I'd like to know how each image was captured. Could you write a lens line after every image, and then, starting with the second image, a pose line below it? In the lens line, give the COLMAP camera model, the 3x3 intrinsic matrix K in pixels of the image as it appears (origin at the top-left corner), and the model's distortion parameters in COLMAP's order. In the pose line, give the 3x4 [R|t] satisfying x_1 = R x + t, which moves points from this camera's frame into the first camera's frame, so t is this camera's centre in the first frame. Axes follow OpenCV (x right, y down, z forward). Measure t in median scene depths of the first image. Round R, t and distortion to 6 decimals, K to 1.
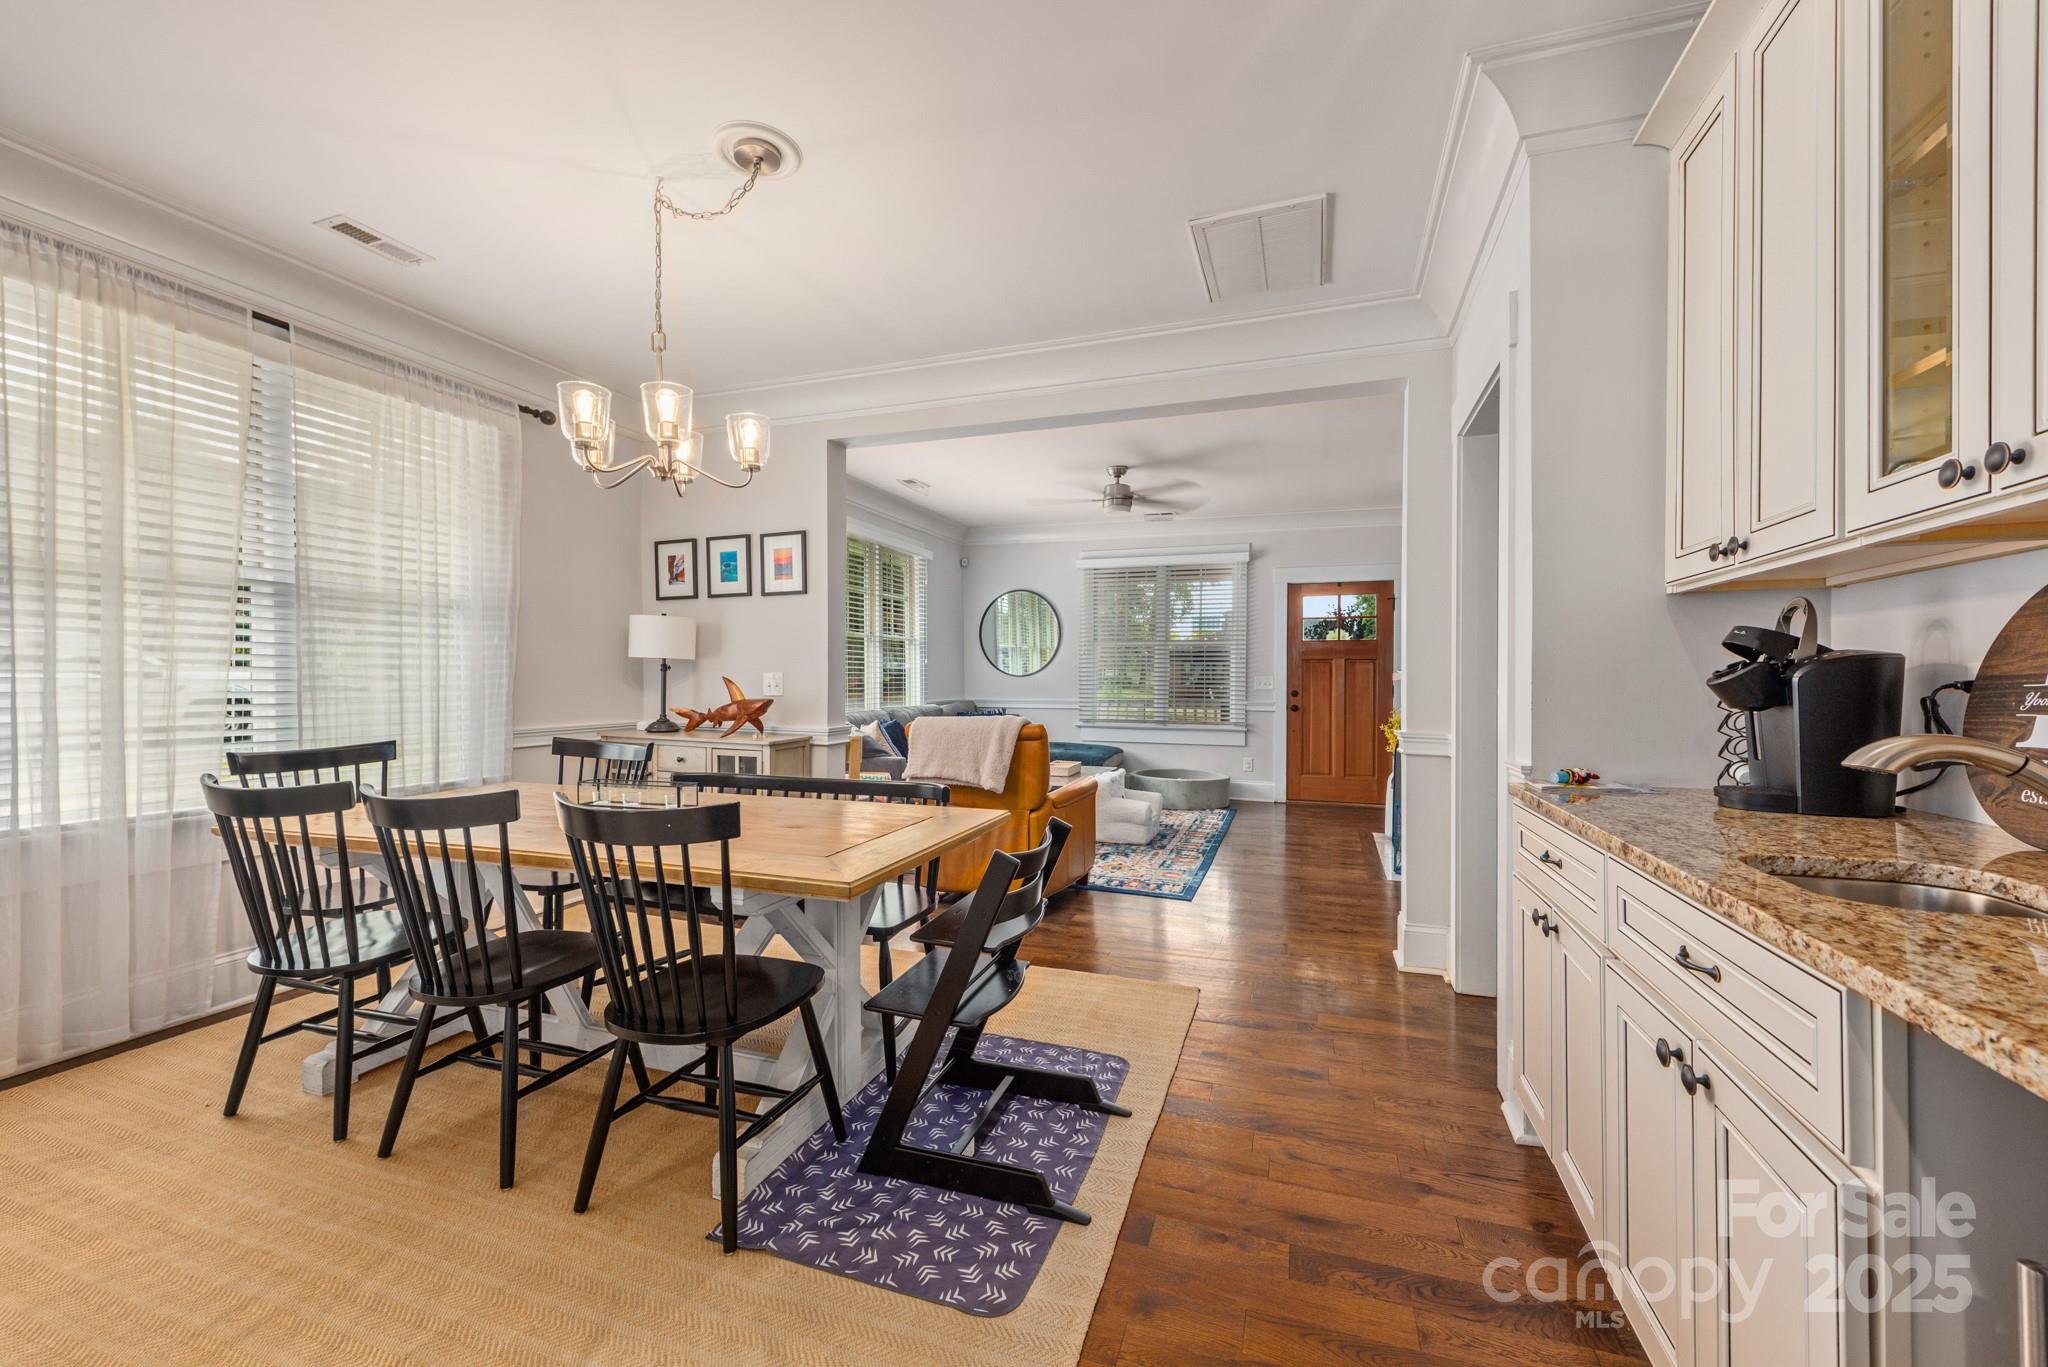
lens RADIAL K [[812.9, 0, 1015.2], [0, 812.9, 691.1], [0, 0, 1]] dist [0.007614, -0.002256]
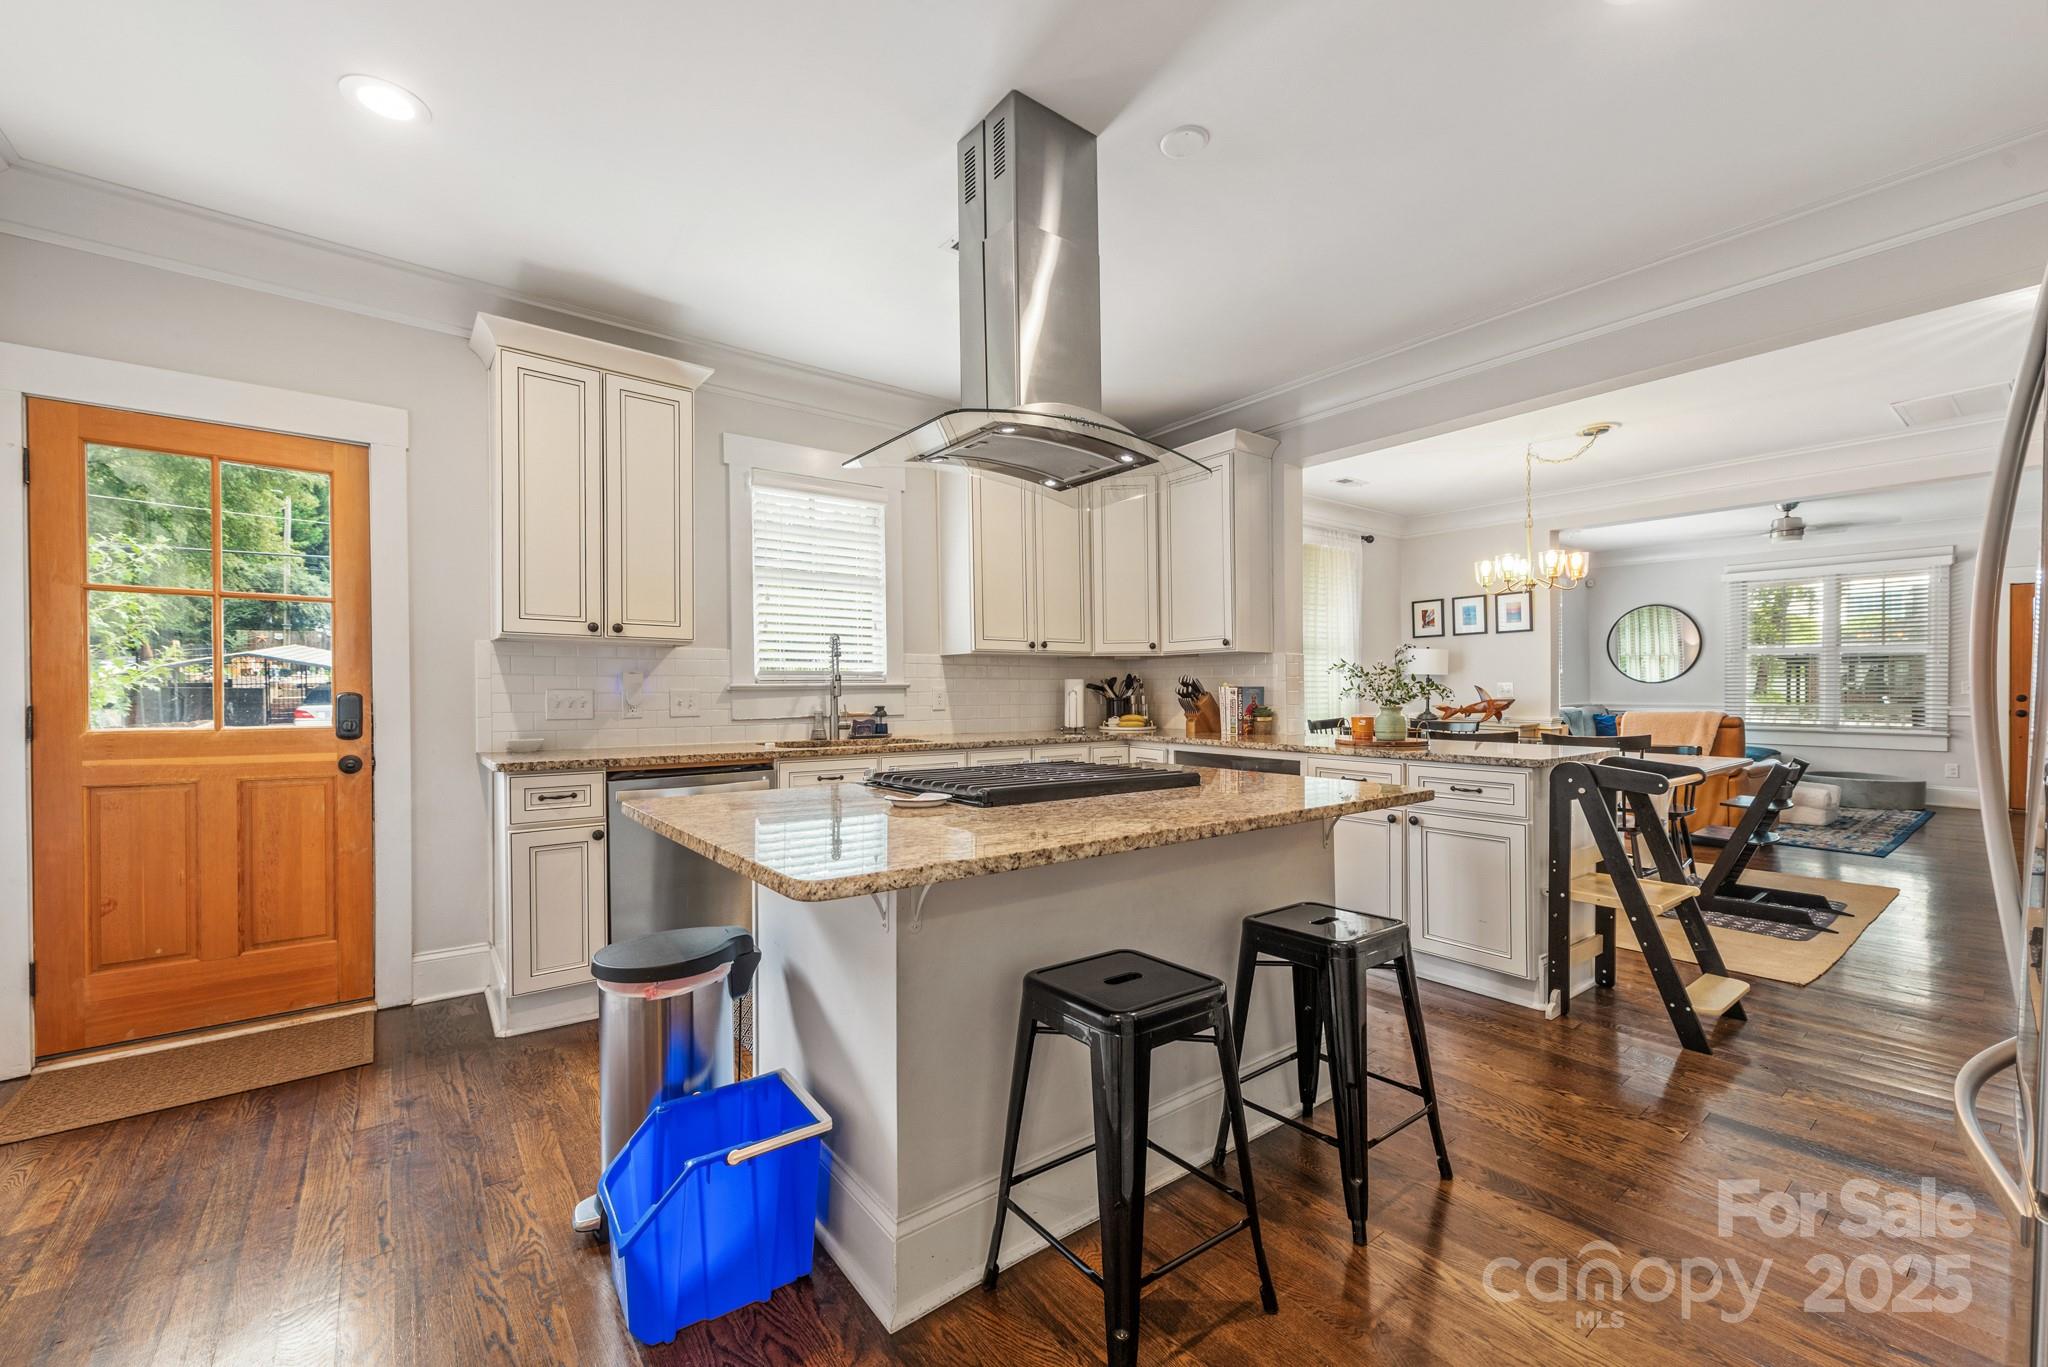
lens RADIAL K [[812.9, 0, 1041.8], [0, 812.9, 696.5], [0, 0, 1]] dist [0.007614, -0.002256]
pose [[0.844732, -0.002068, -0.535186, -0.150840], [-0.000948, 0.999985, -0.005360, 0.009214], [0.535189, 0.005035, 0.844717, -0.559710]]
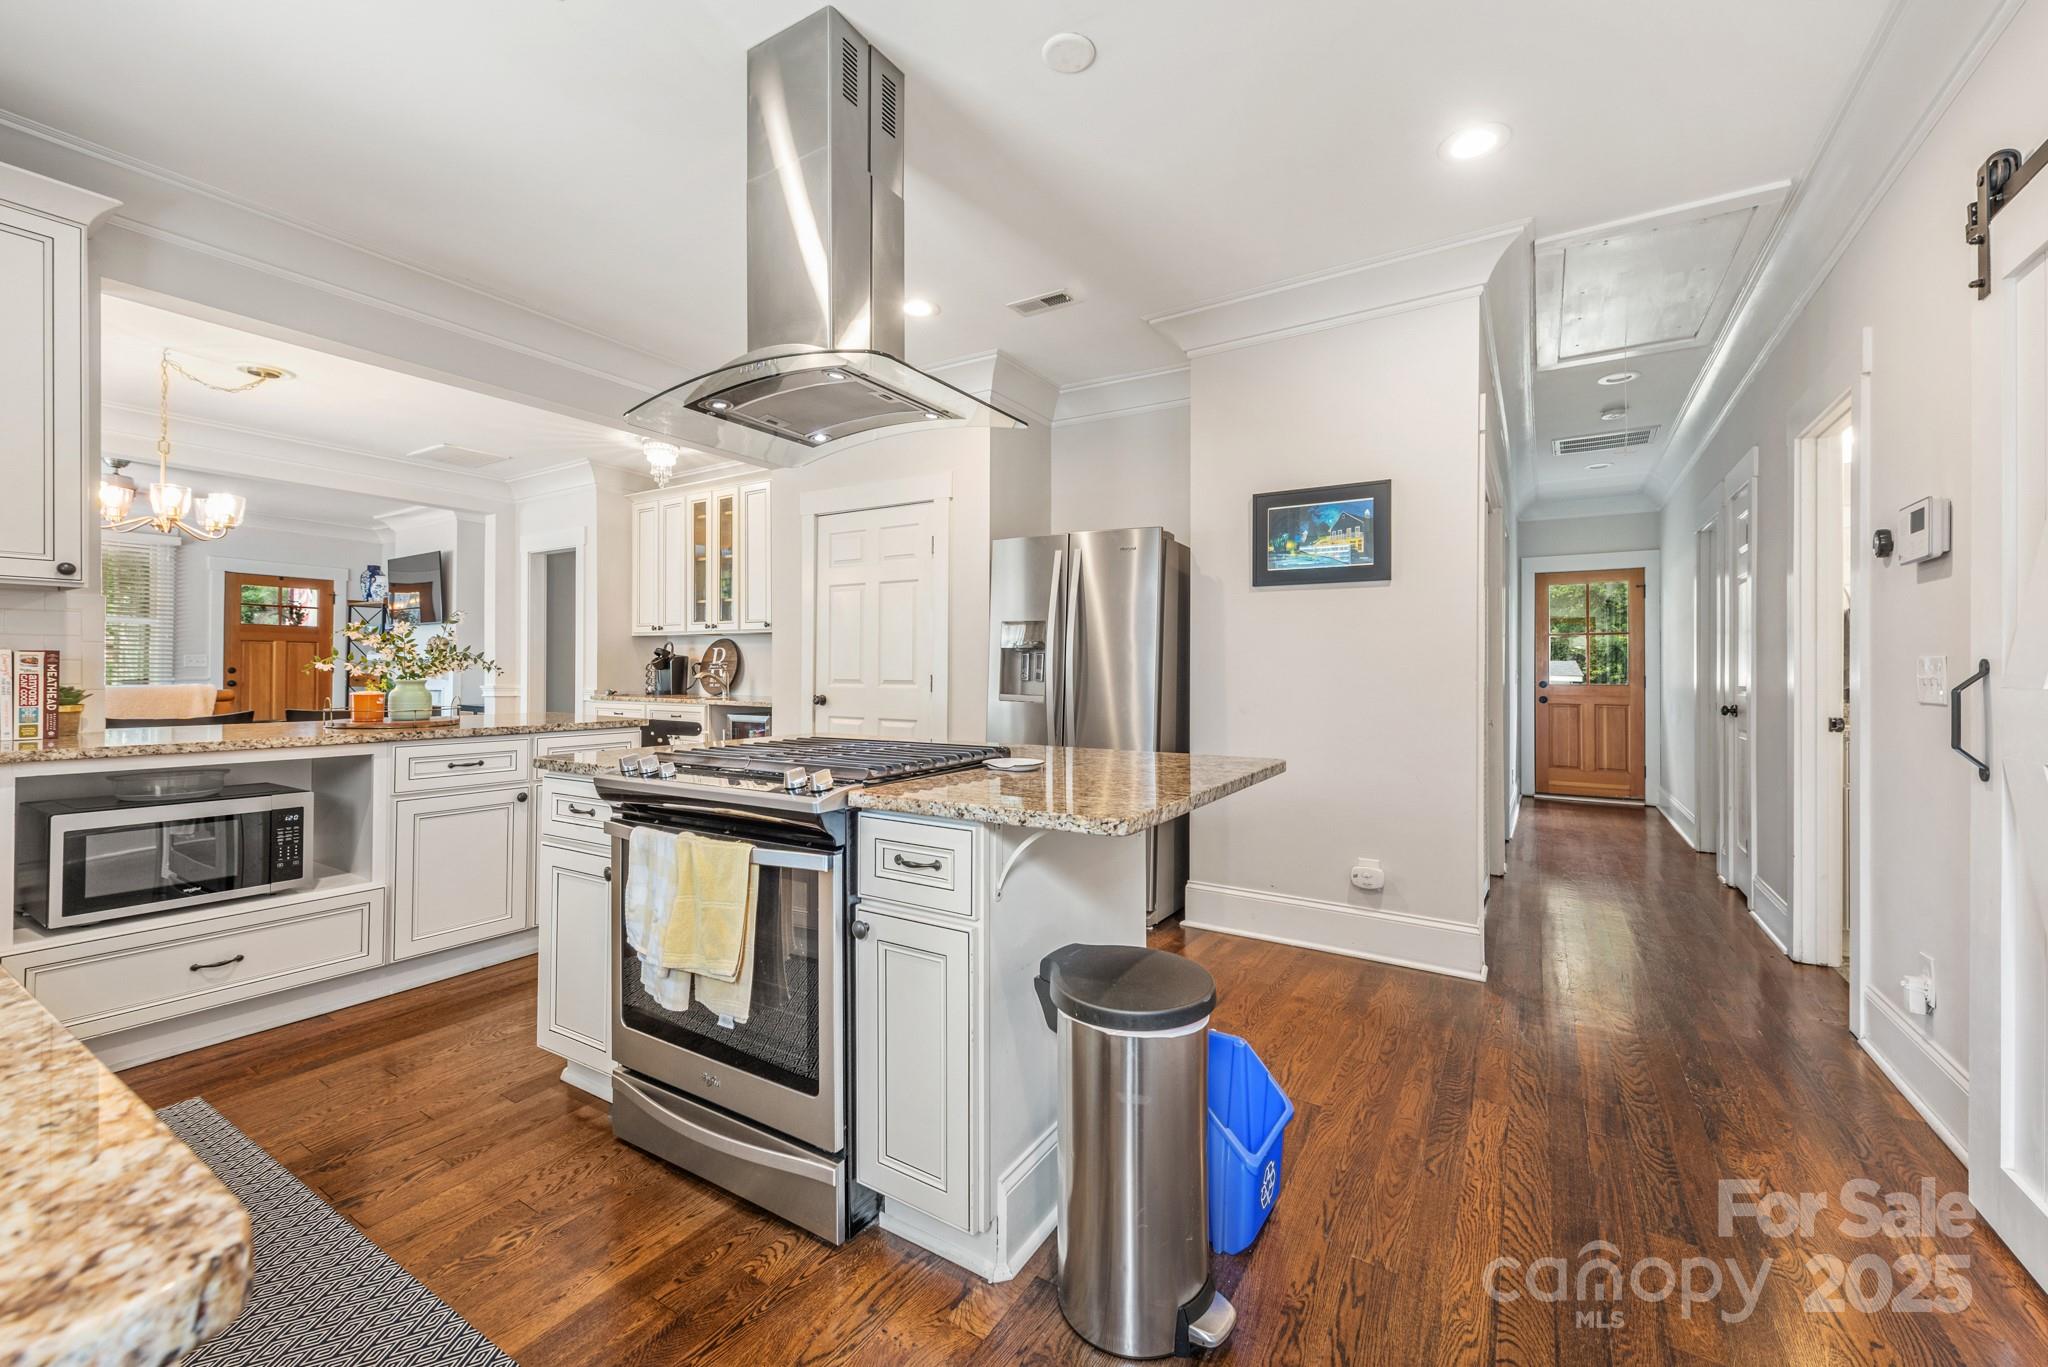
lens RADIAL K [[812.9, 0, 1025.7], [0, 812.9, 667.8], [0, 0, 1]] dist [0.007614, -0.002256]
pose [[0.222871, 0.005596, 0.974832, -0.652567], [0.001827, 0.999979, -0.006158, 0.010286], [-0.974846, 0.003153, 0.222856, -0.407773]]
